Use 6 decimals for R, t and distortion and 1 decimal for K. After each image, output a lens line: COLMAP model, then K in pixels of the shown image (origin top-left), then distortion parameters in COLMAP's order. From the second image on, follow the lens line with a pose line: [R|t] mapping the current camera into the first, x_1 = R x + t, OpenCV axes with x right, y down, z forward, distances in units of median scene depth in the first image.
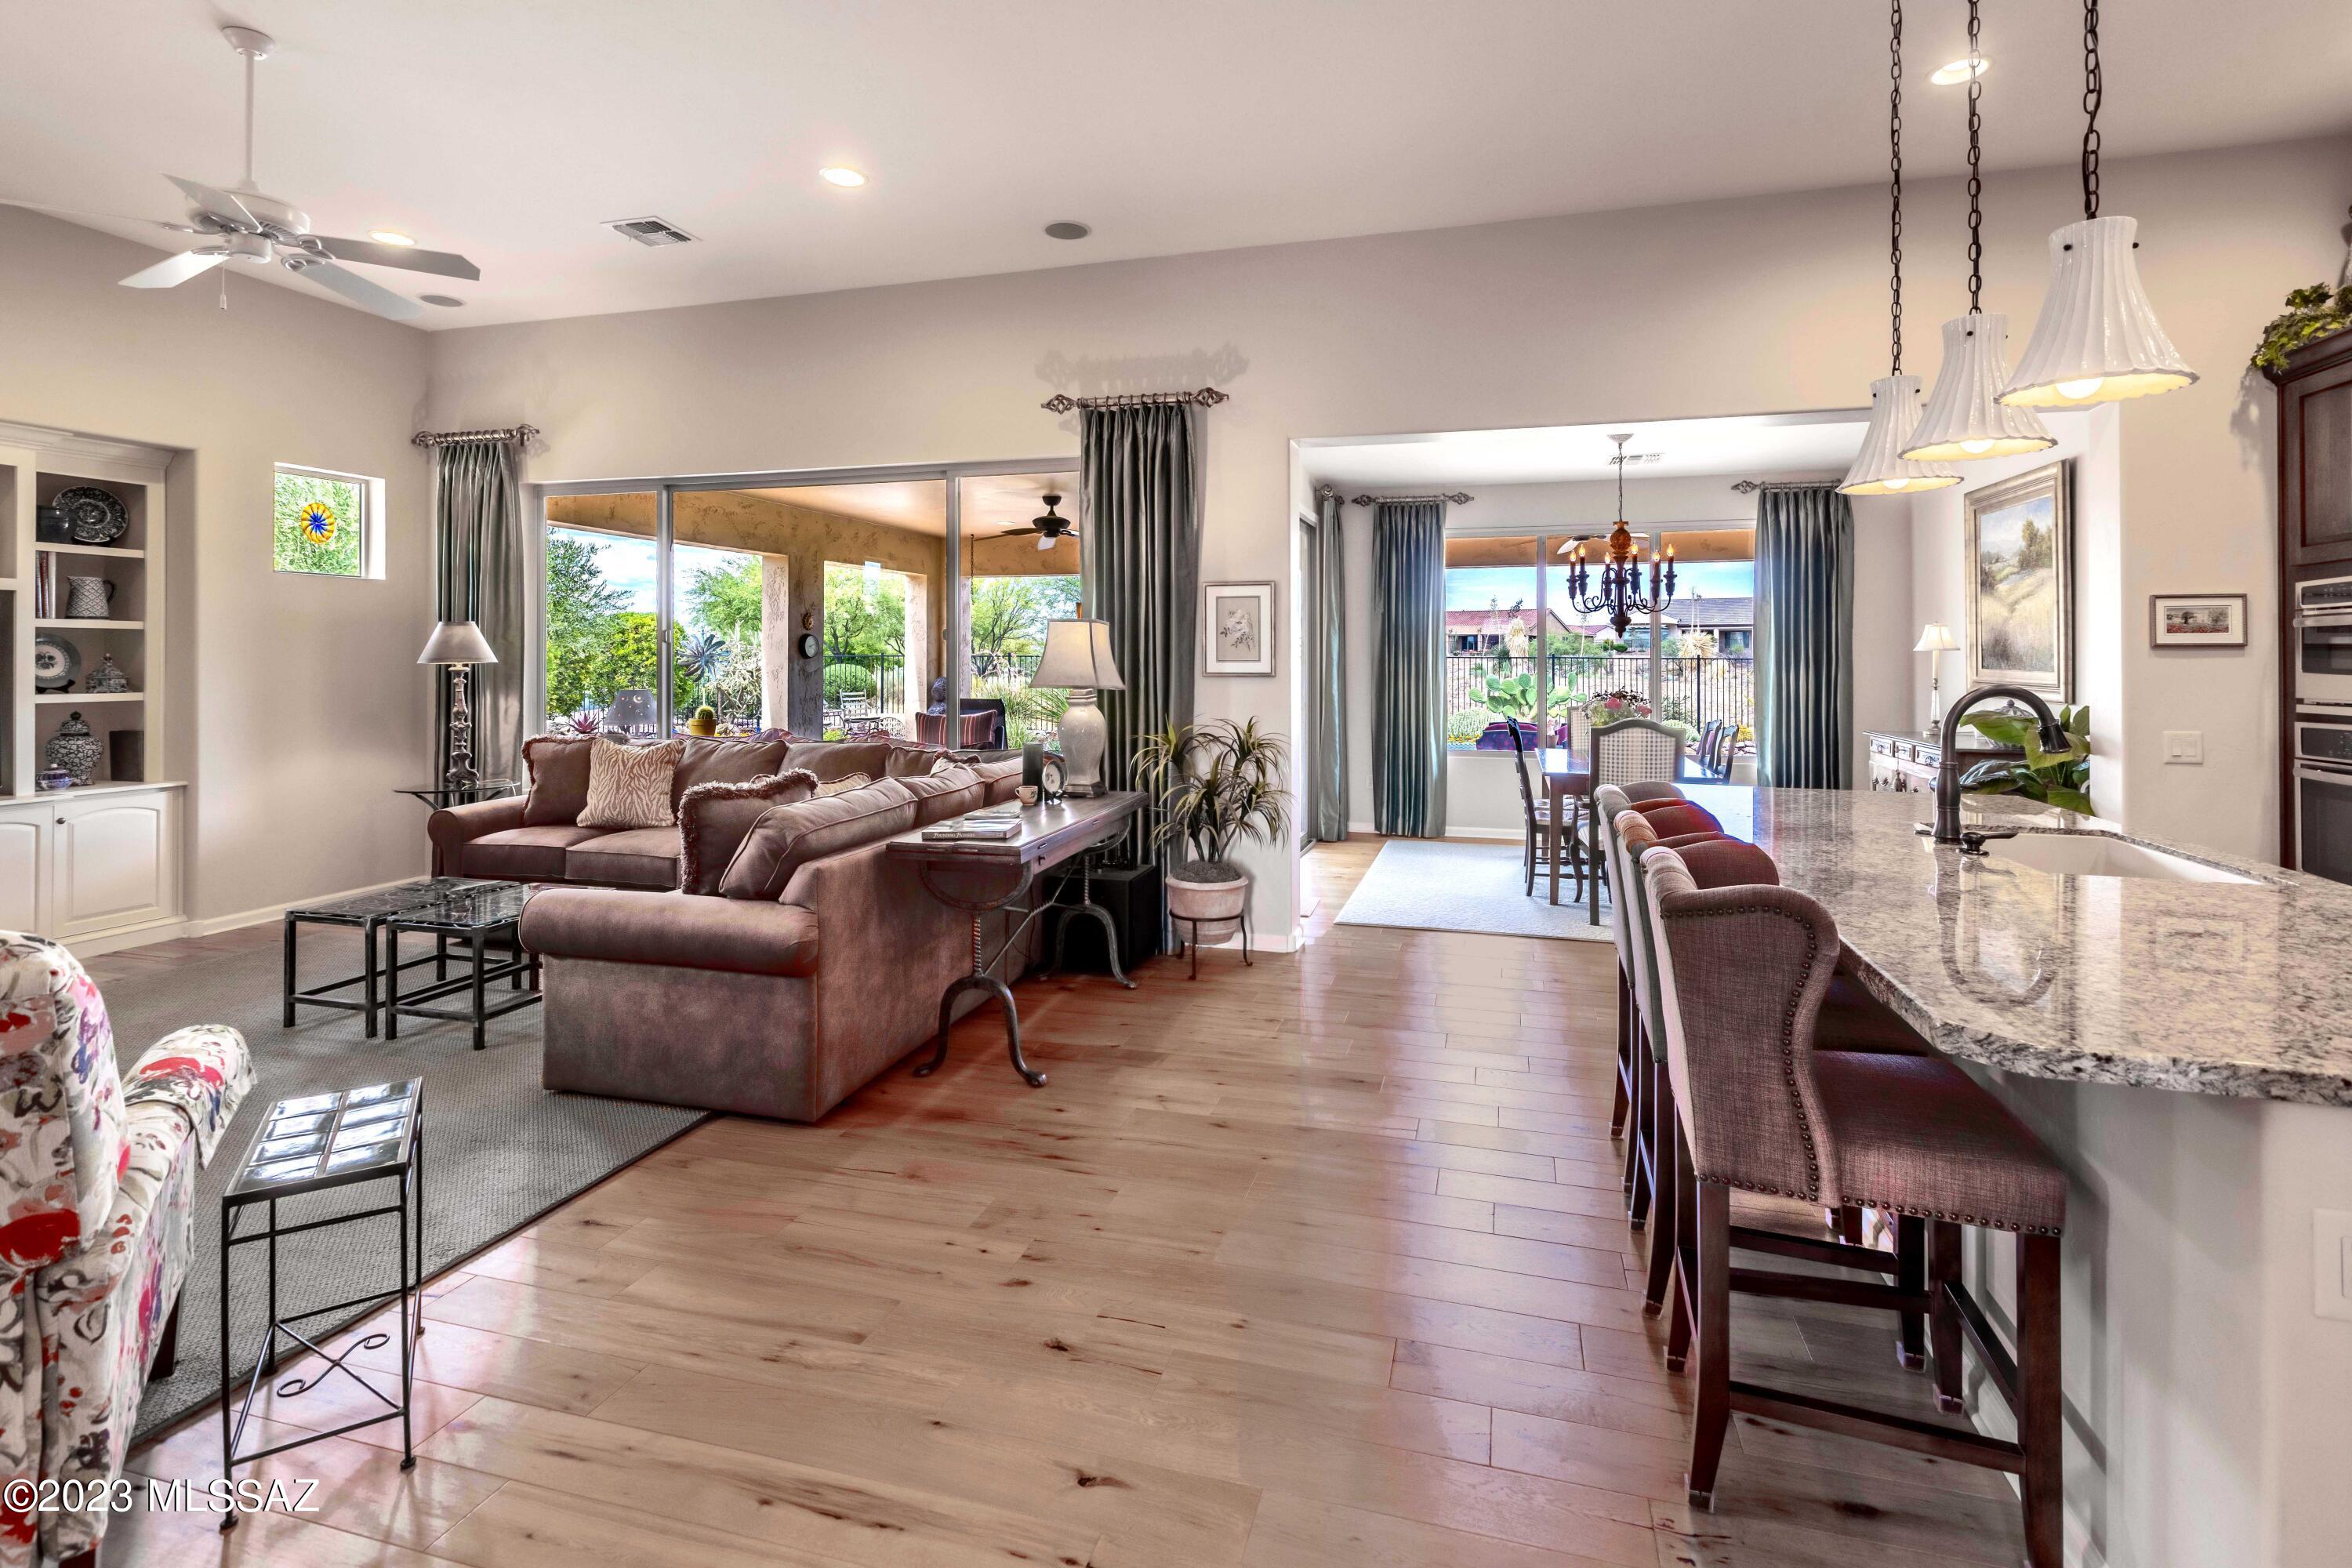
lens RADIAL K [[1100.7, 0, 1163.4], [0, 1100.7, 652.1], [0, 0, 1]] dist [0.010316, -0.001289]
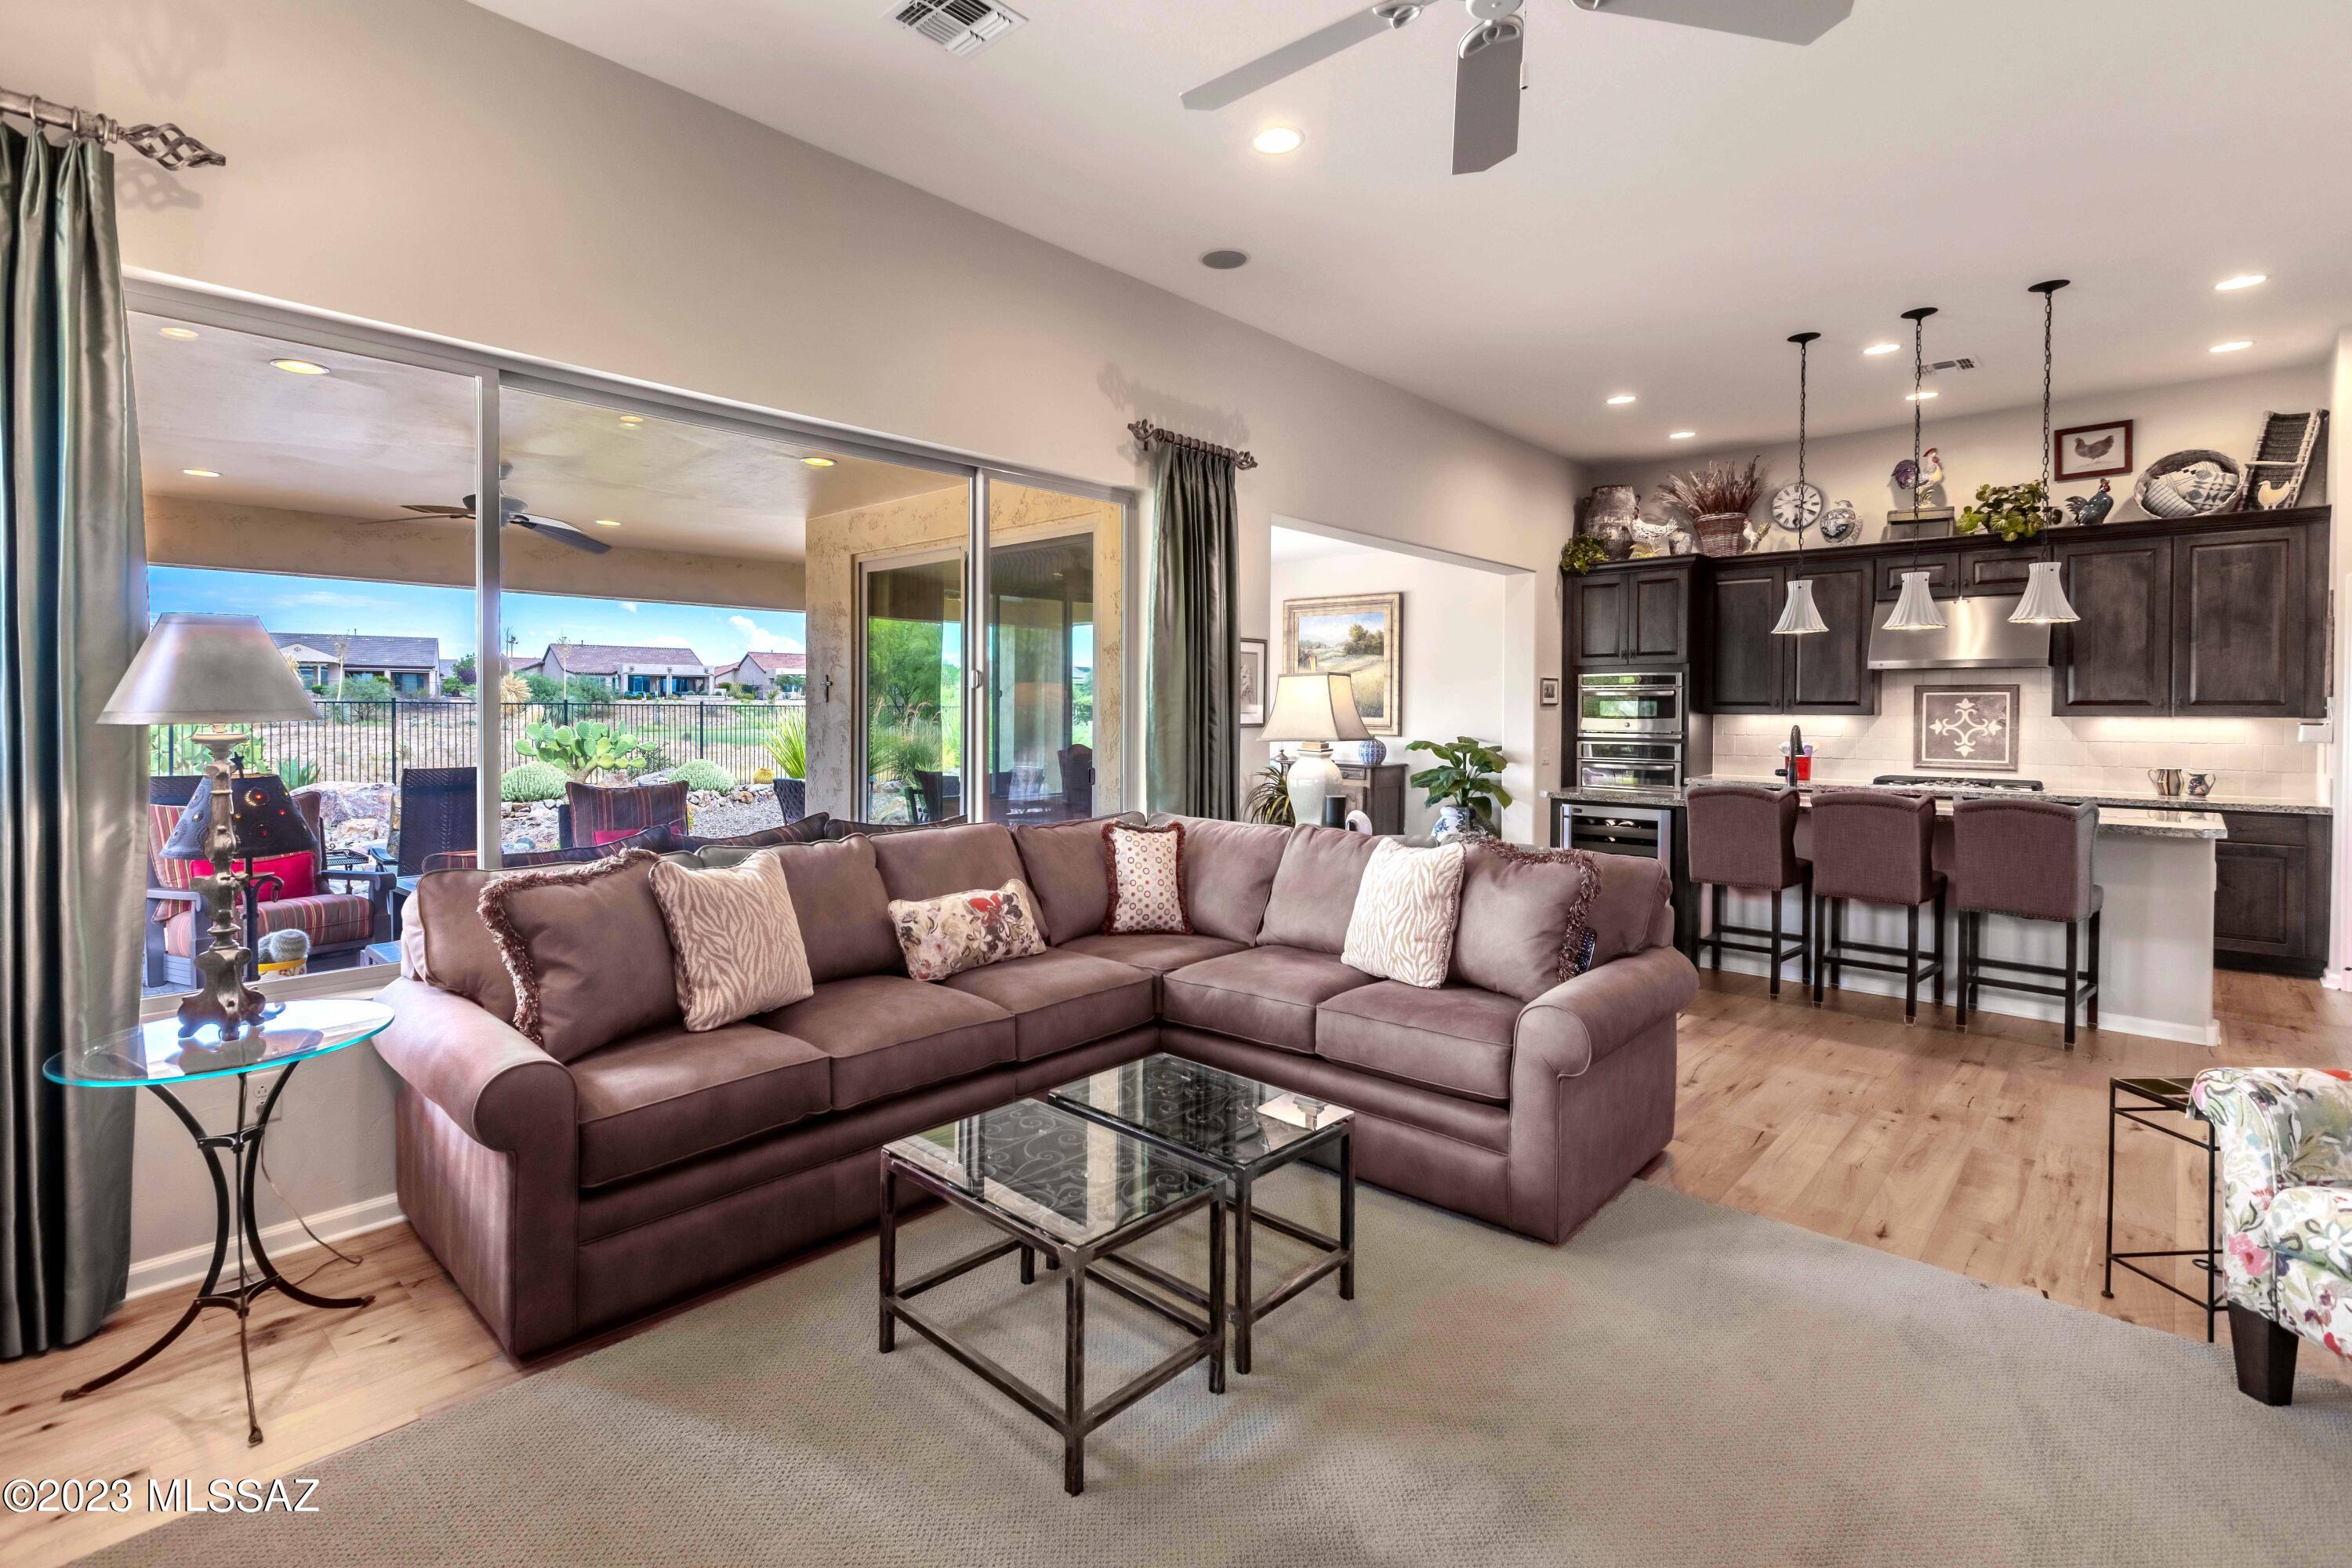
lens RADIAL K [[1100.7, 0, 1170.5], [0, 1100.7, 721.8], [0, 0, 1]] dist [0.010316, -0.001289]
pose [[0.450065, -0.010958, 0.892928, -0.915271], [-0.007770, 0.999839, 0.016186, -0.000067], [-0.892962, -0.014223, 0.449908, 0.582434]]
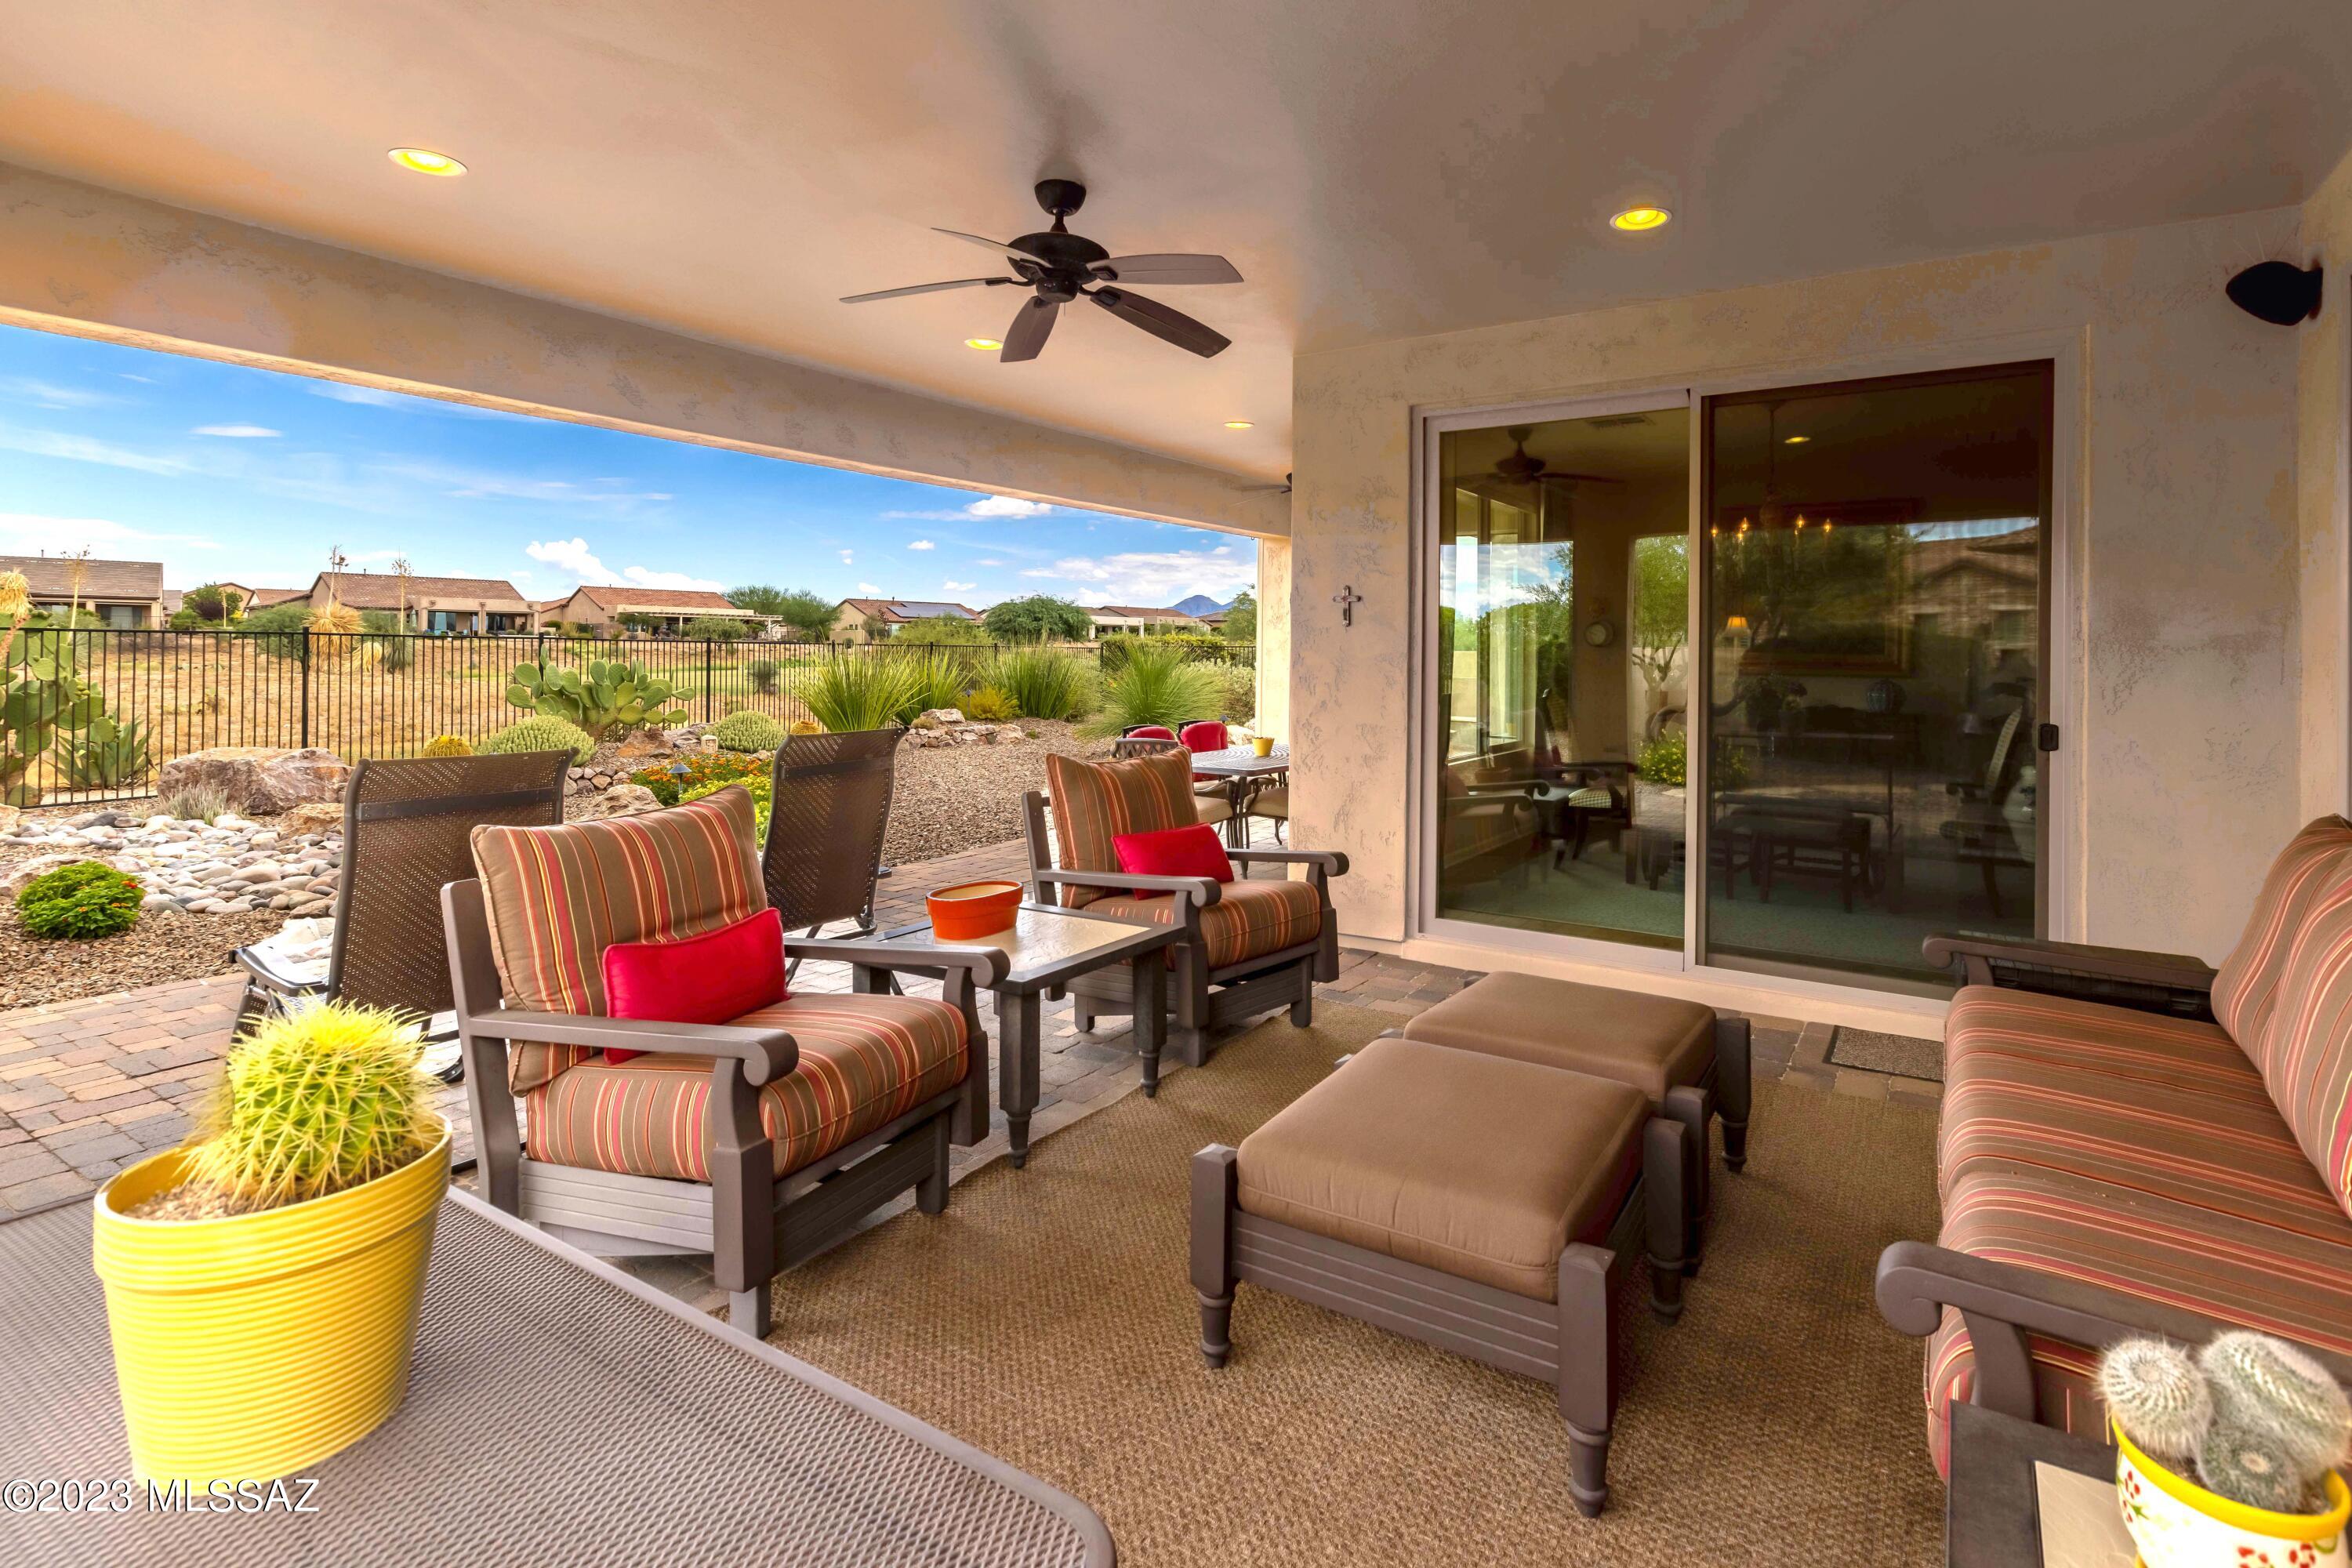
lens RADIAL K [[1100.7, 0, 1235.7], [0, 1100.7, 650.8], [0, 0, 1]] dist [0.010316, -0.001289]
pose [[0.257230, 0.004855, 0.966338, -0.774138], [-0.012752, 0.999917, -0.001629, 0.027025], [-0.966266, -0.011904, 0.257271, 1.544899]]
